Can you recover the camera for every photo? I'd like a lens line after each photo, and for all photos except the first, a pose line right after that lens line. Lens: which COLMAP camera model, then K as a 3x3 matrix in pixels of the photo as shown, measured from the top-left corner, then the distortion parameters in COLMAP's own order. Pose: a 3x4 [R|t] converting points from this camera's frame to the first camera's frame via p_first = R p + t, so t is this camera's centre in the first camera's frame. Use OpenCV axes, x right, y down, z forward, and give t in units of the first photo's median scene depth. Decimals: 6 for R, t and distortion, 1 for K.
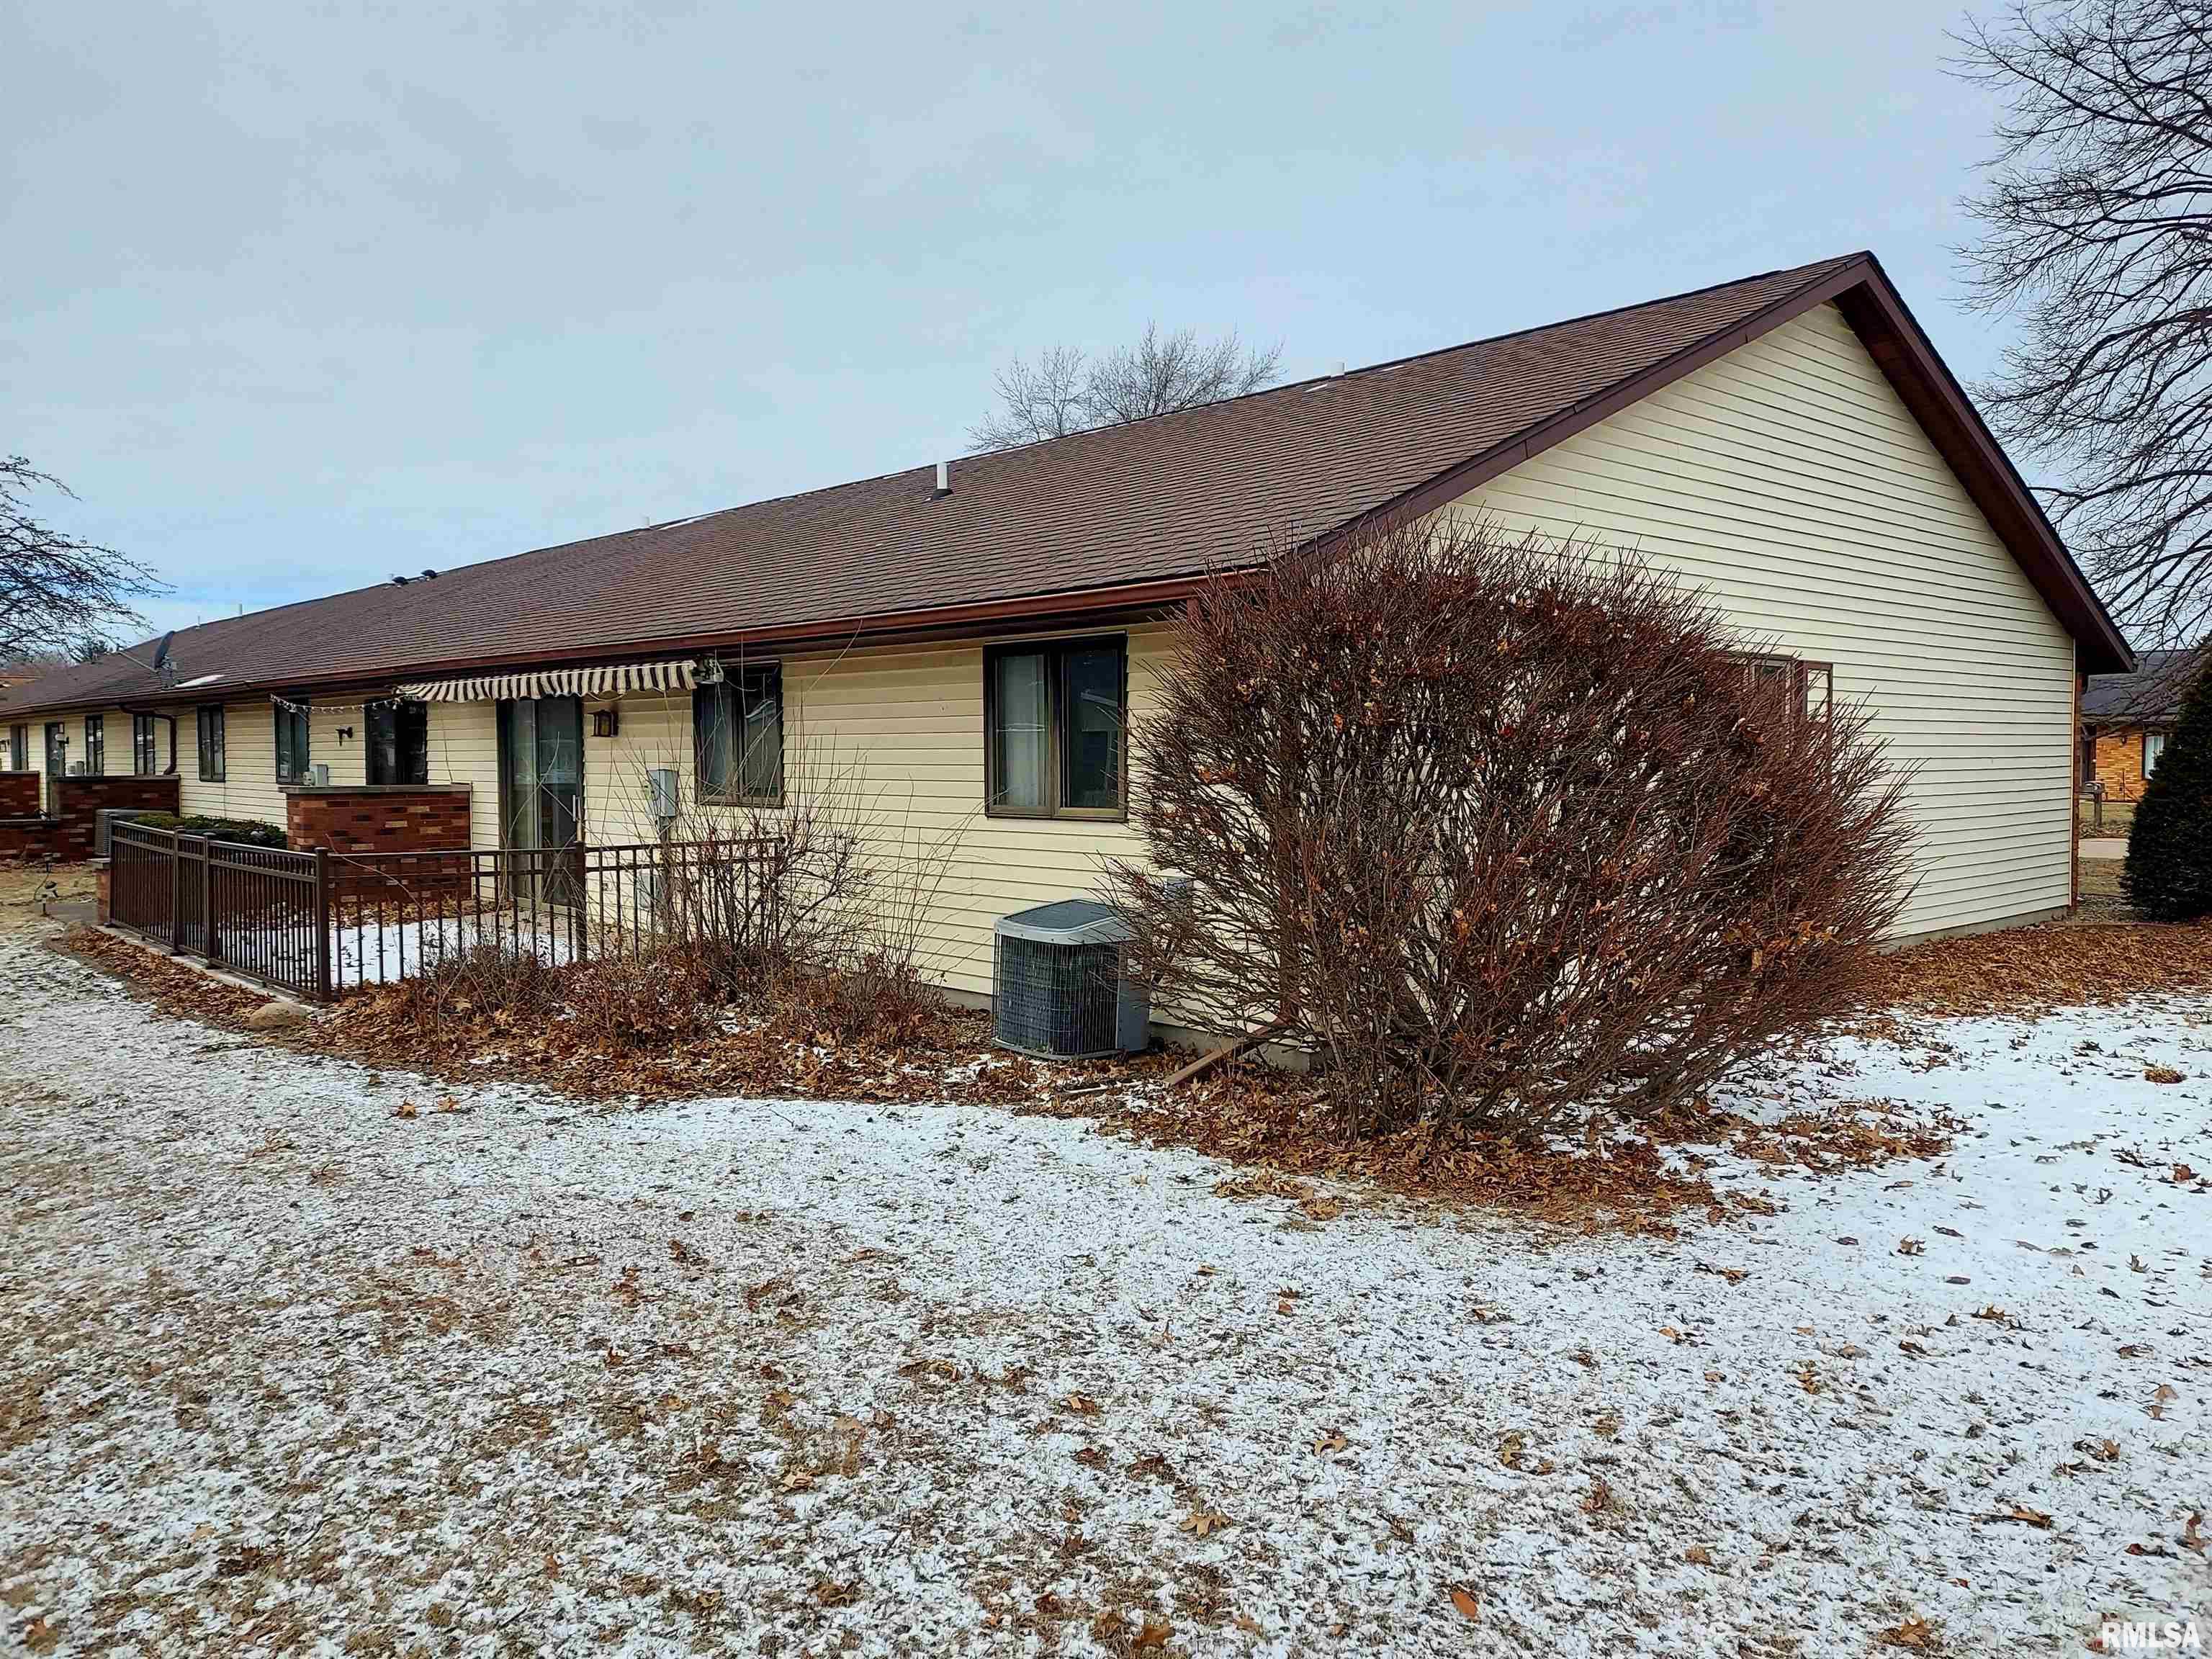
lens RADIAL K [[1578.0, 0, 1106.0], [0, 1578.0, 829.5], [0, 0, 1]] dist [0.015316, 0.001687]
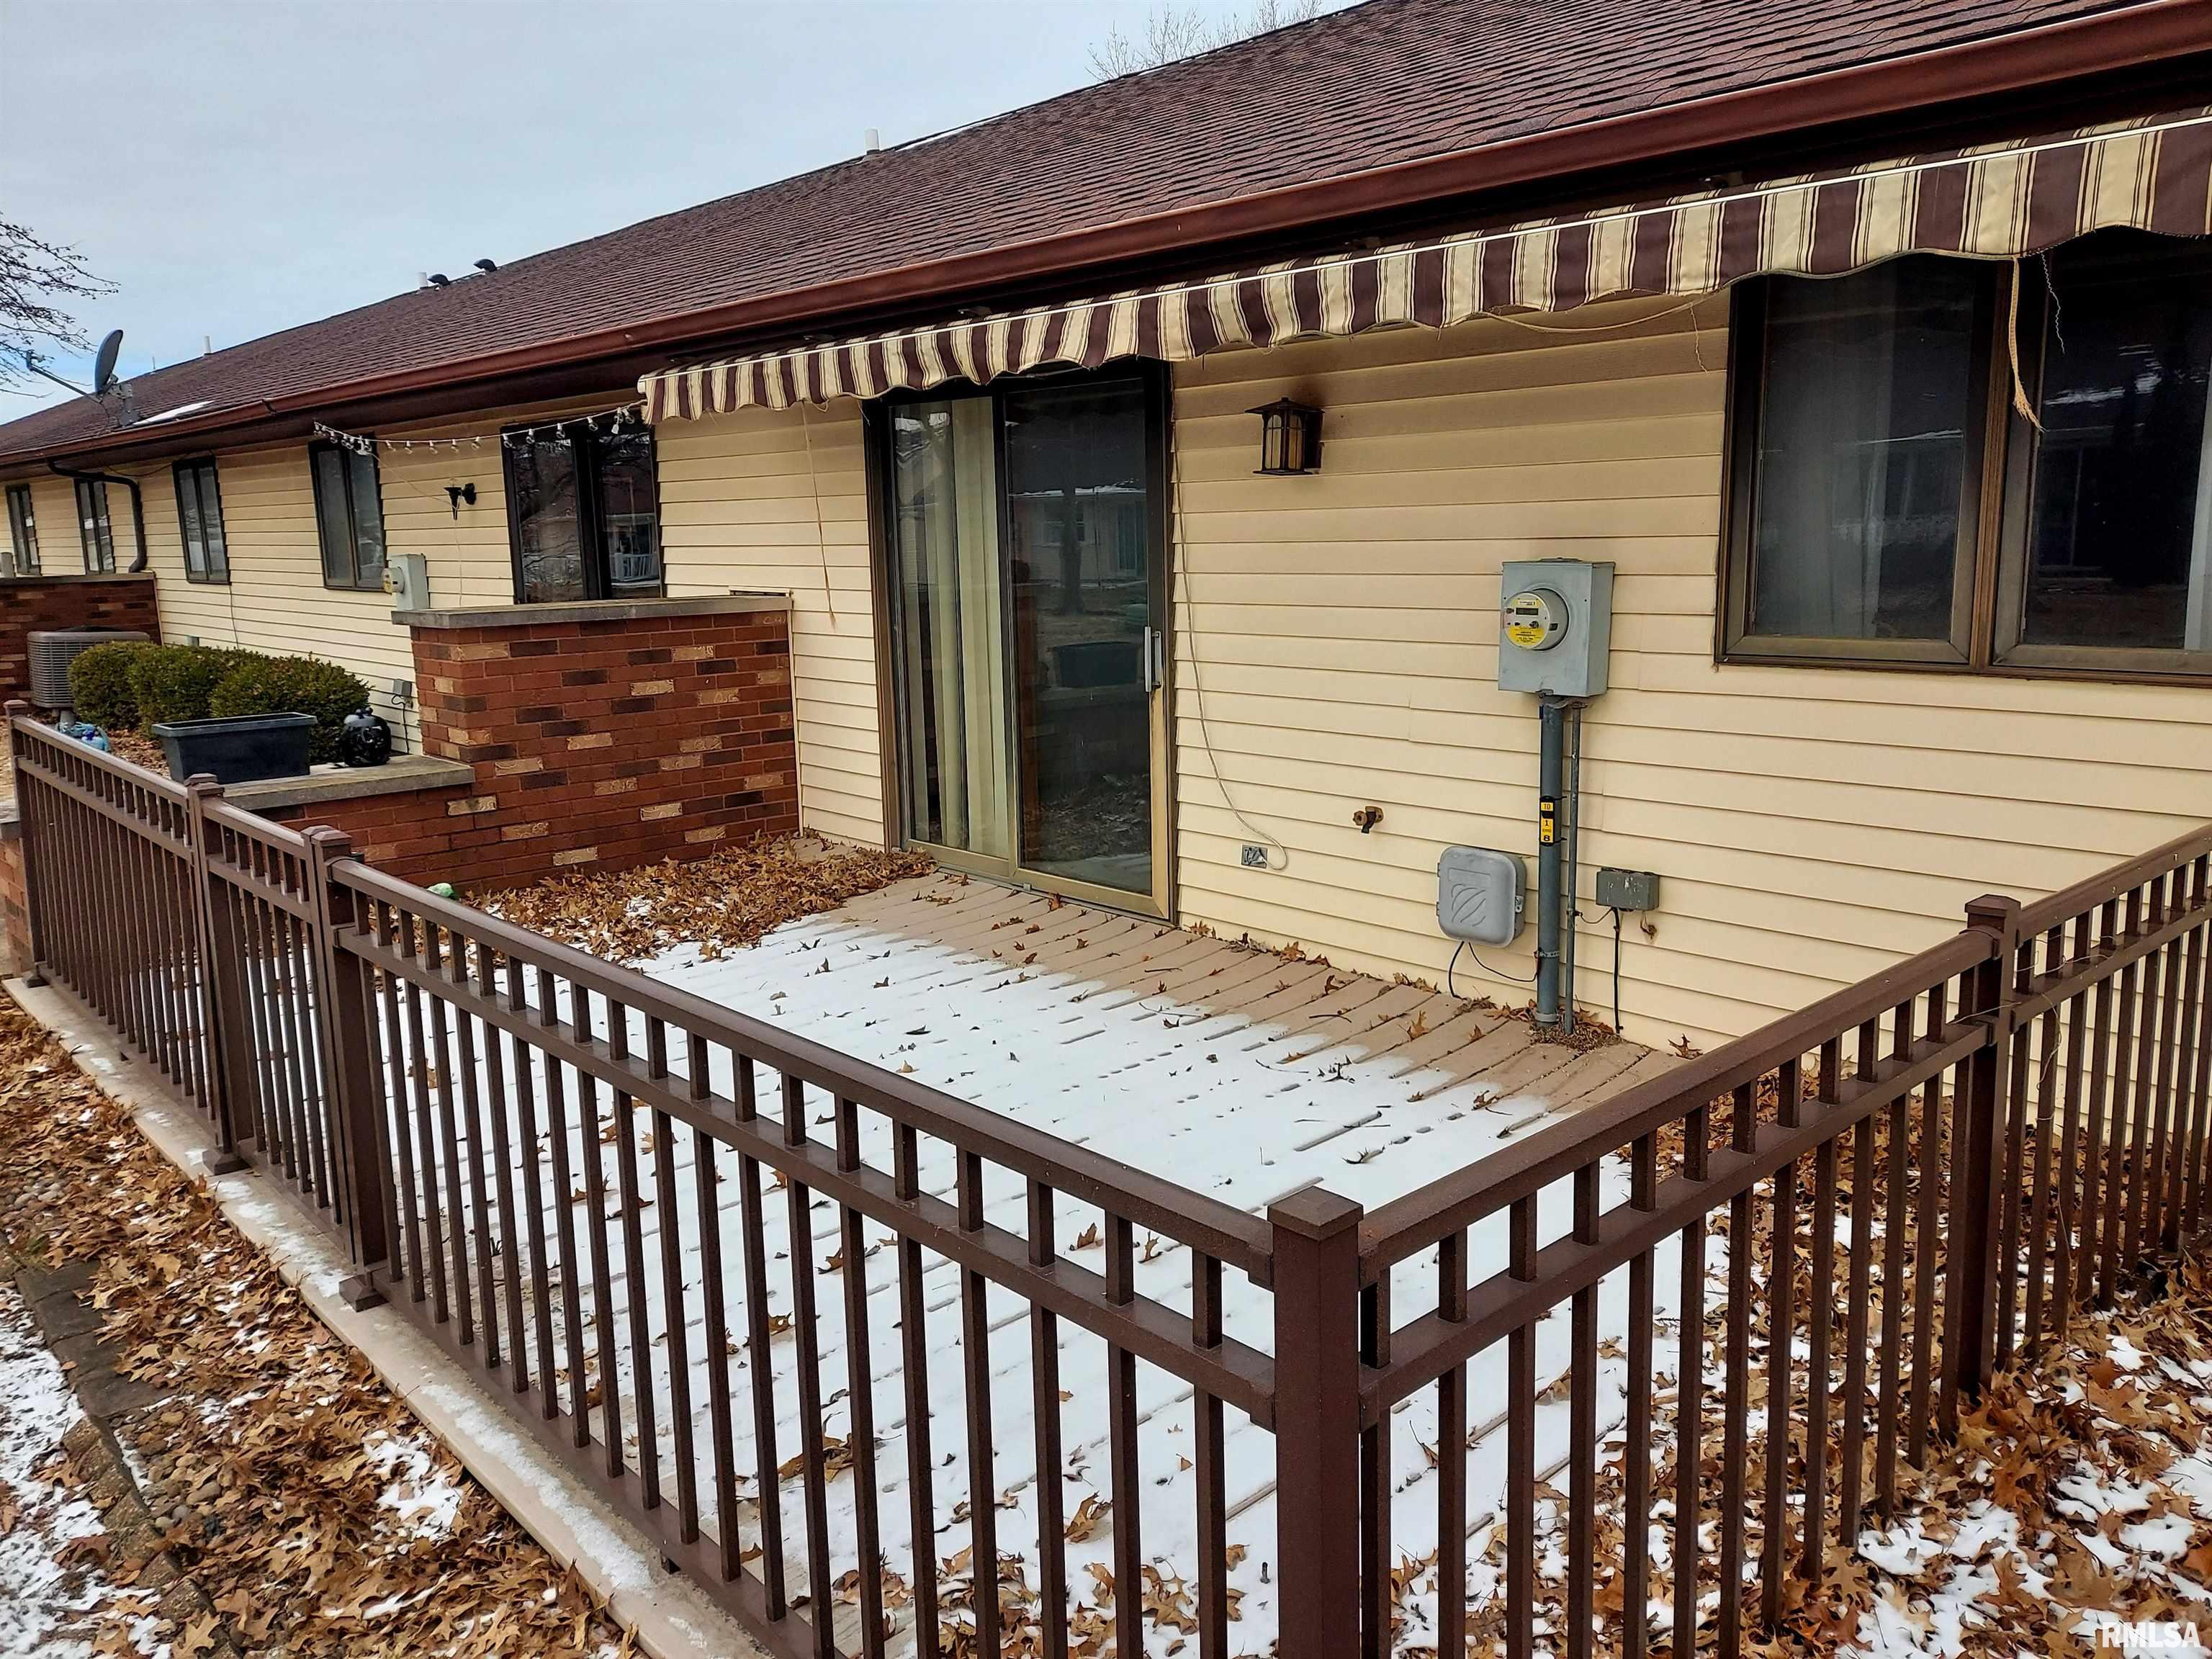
lens RADIAL K [[1578.0, 0, 1106.0], [0, 1578.0, 829.5], [0, 0, 1]] dist [0.015316, 0.001687]
pose [[0.999805, -0.018680, 0.006366, -0.287451], [0.017594, 0.989821, 0.141224, -0.022357], [-0.008939, -0.141084, 0.989957, 0.485709]]
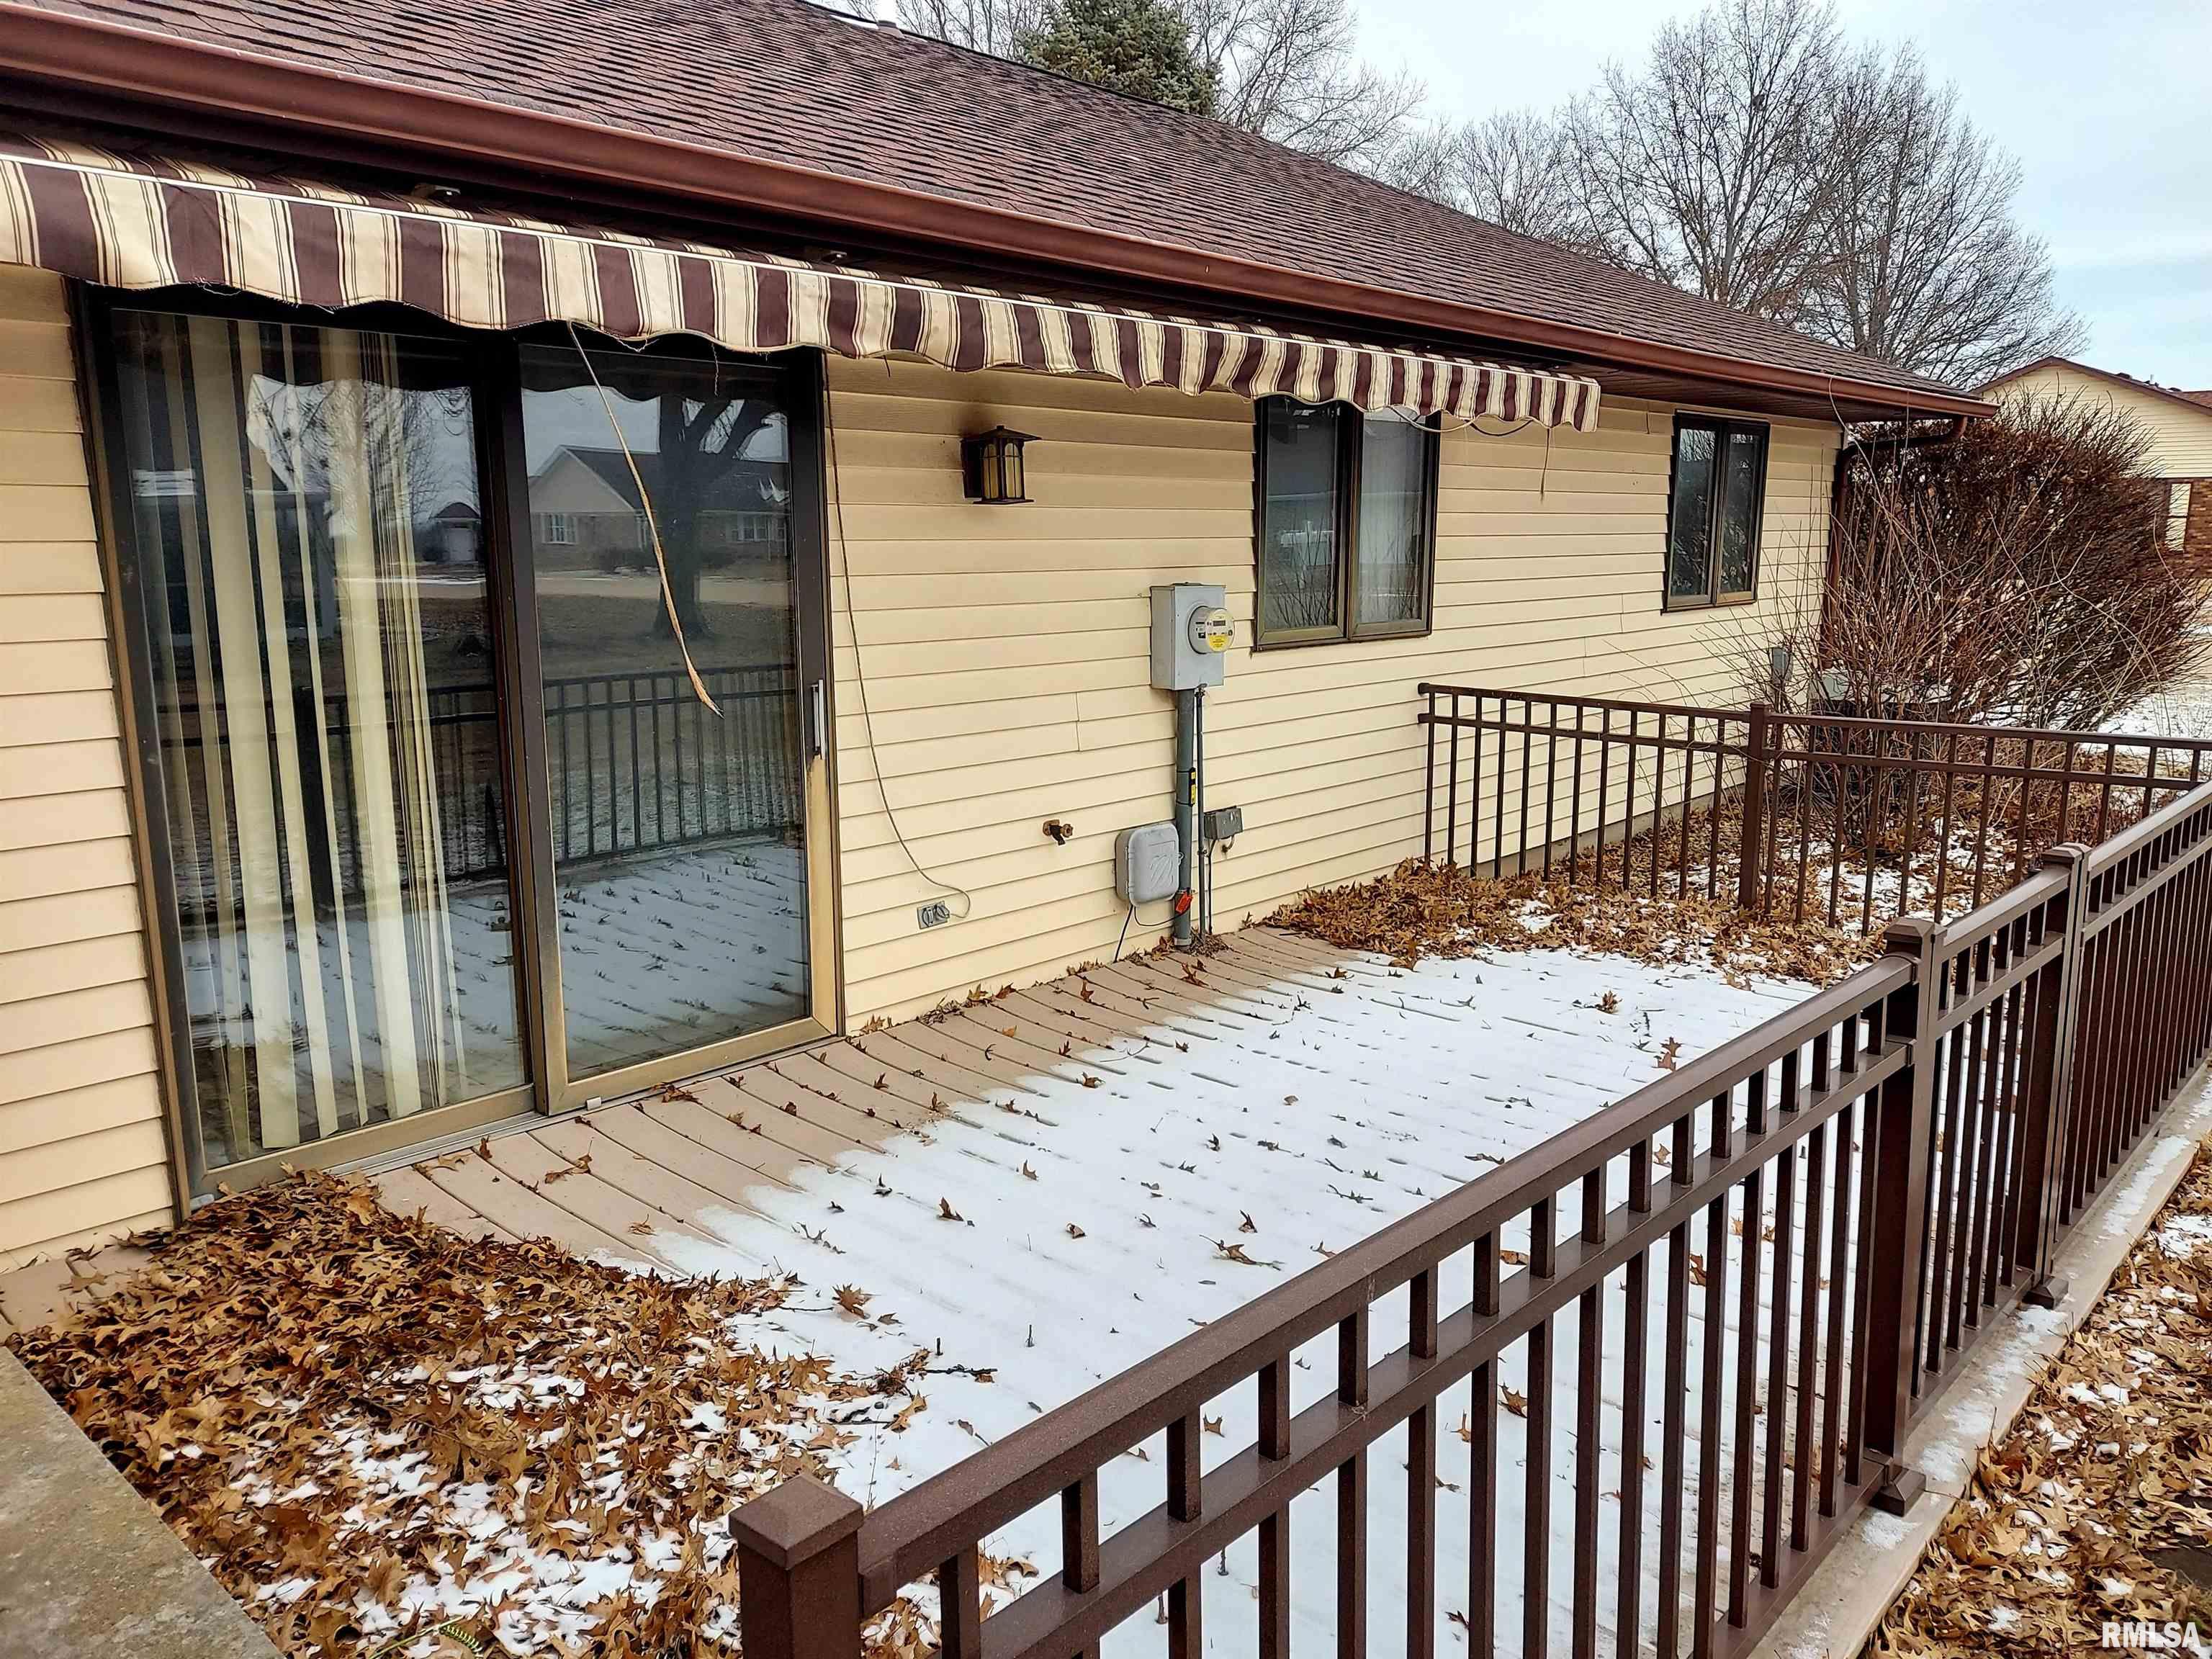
lens RADIAL K [[1578.0, 0, 1106.0], [0, 1578.0, 829.5], [0, 0, 1]] dist [0.015316, 0.001687]
pose [[-0.073359, -0.180386, 0.980856, -0.549030], [0.052157, 0.981466, 0.184400, -0.039808], [-0.995941, 0.064686, -0.062591, 0.792990]]
